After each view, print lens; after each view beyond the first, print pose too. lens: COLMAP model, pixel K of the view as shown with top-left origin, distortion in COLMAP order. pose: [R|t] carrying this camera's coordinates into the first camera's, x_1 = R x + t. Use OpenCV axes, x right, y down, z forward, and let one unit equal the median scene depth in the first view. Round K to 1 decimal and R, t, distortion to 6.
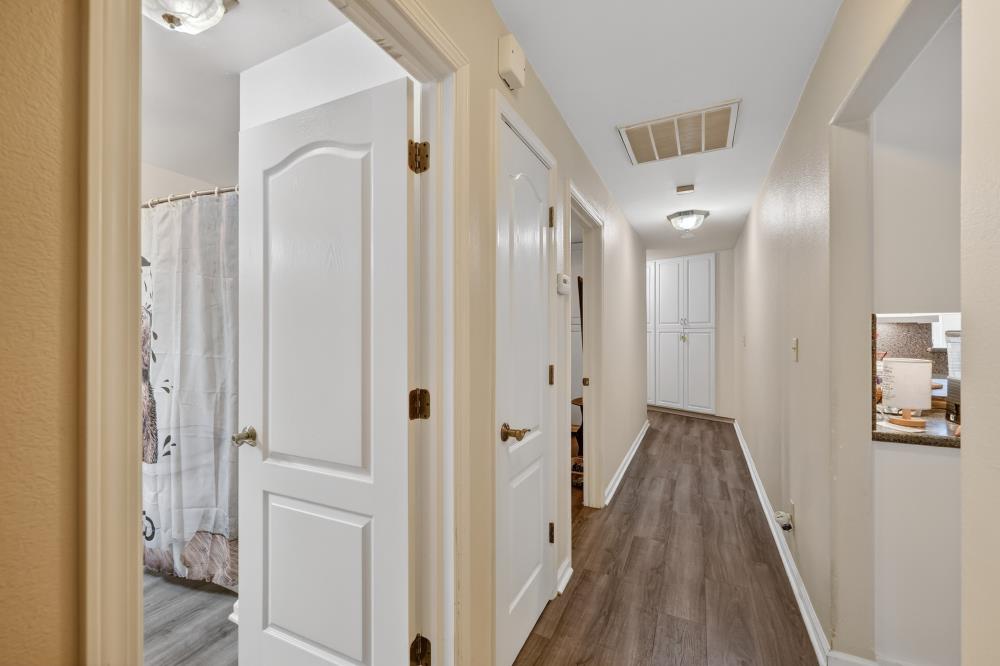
lens RADIAL K [[501.3, 0, 498.4], [0, 501.3, 335.1], [0, 0, 1]] dist [0.004230, 0.000225]
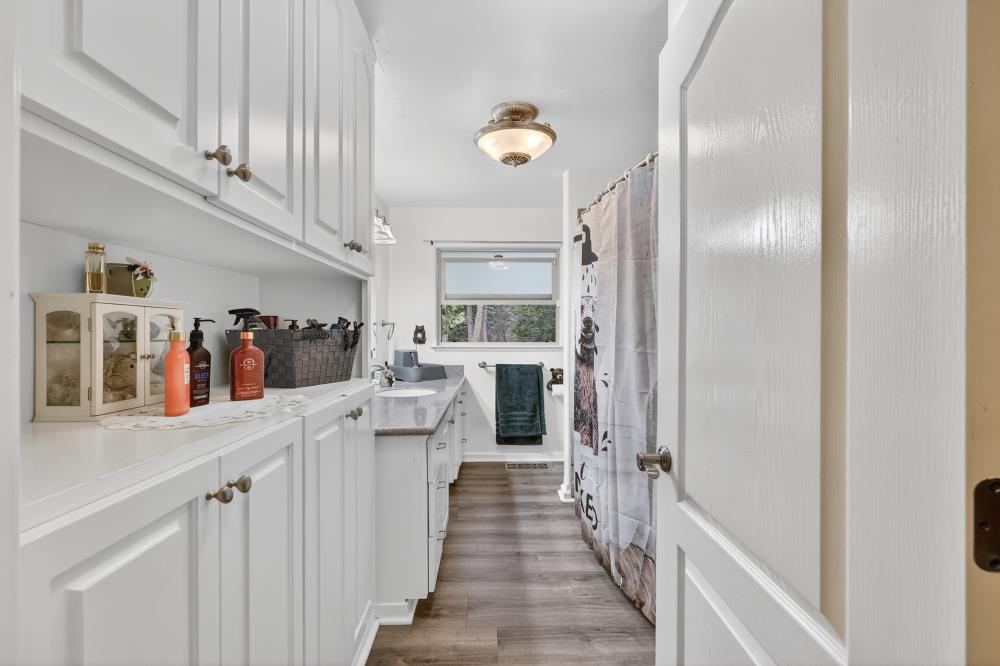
lens RADIAL K [[371.4, 0, 508.2], [0, 371.4, 333.1], [0, 0, 1]] dist [-0.006721, -0.000267]
pose [[0.353358, 0.001807, -0.935486, -0.054010], [0.005273, 0.999978, 0.003923, 0.007422], [0.935473, -0.006319, 0.353341, 0.563303]]
